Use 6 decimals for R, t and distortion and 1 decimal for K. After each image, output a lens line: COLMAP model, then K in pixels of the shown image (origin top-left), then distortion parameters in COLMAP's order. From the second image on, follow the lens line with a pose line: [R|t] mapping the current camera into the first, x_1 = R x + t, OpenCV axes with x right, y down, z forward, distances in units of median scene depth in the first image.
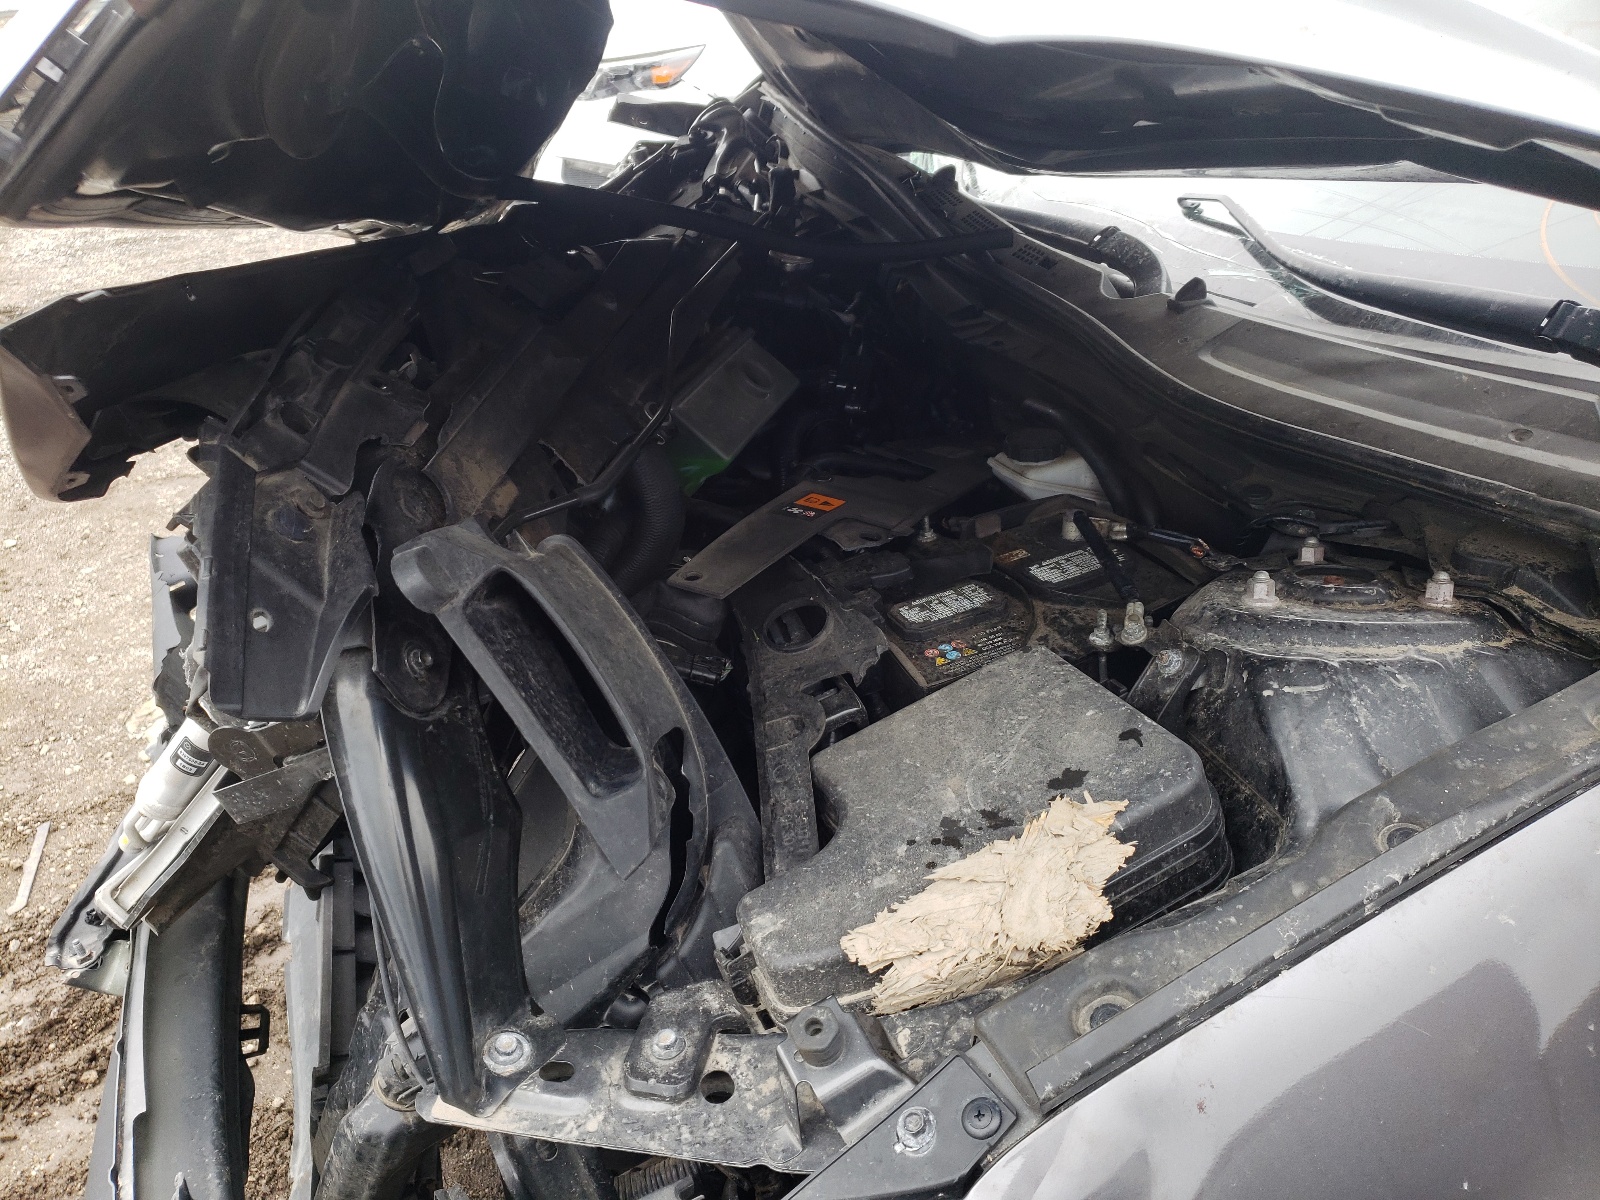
lens RADIAL K [[1134.4, 0, 800.0], [0, 1134.4, 600.0], [0, 0, 1]] dist [-0.002597, -0.002884]
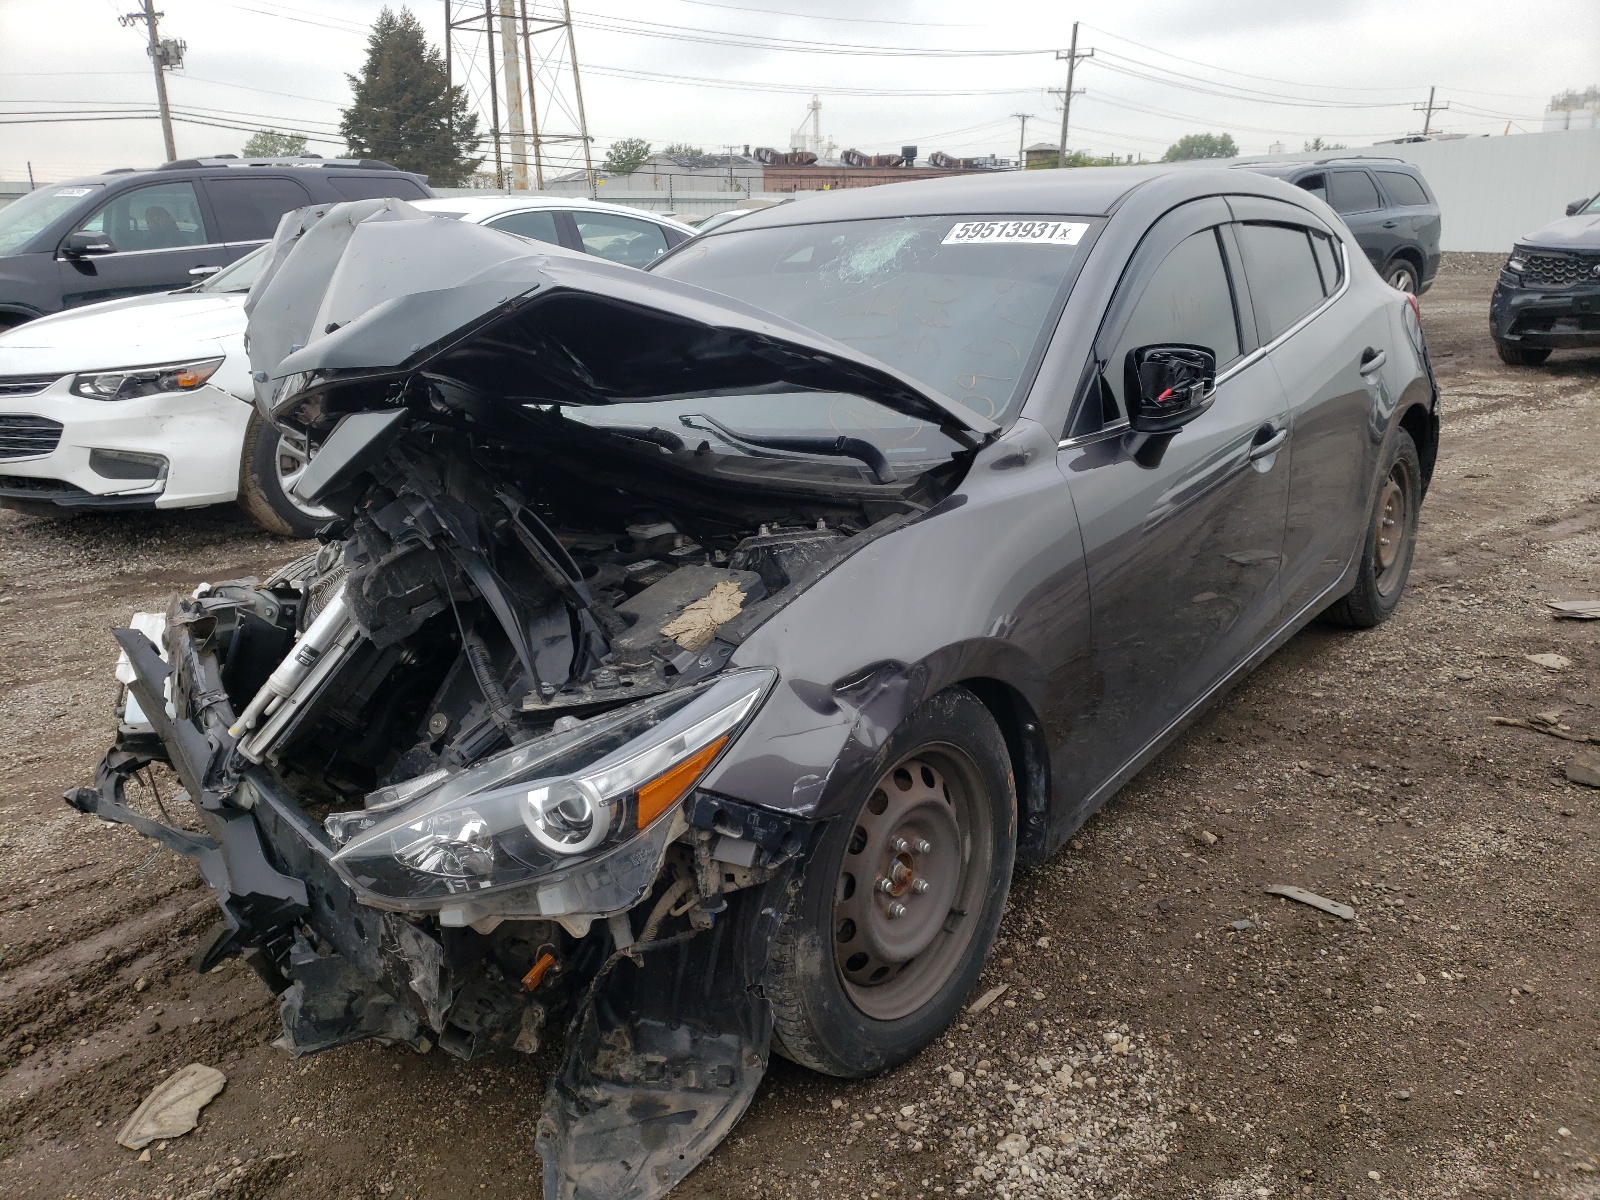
lens RADIAL K [[1134.4, 0, 800.0], [0, 1134.4, 600.0], [0, 0, 1]] dist [-0.002597, -0.002884]
pose [[0.872837, -0.085947, 0.480384, -0.745684], [0.205415, 0.957623, -0.201900, 0.644796], [-0.442674, 0.274904, 0.853503, -1.164156]]
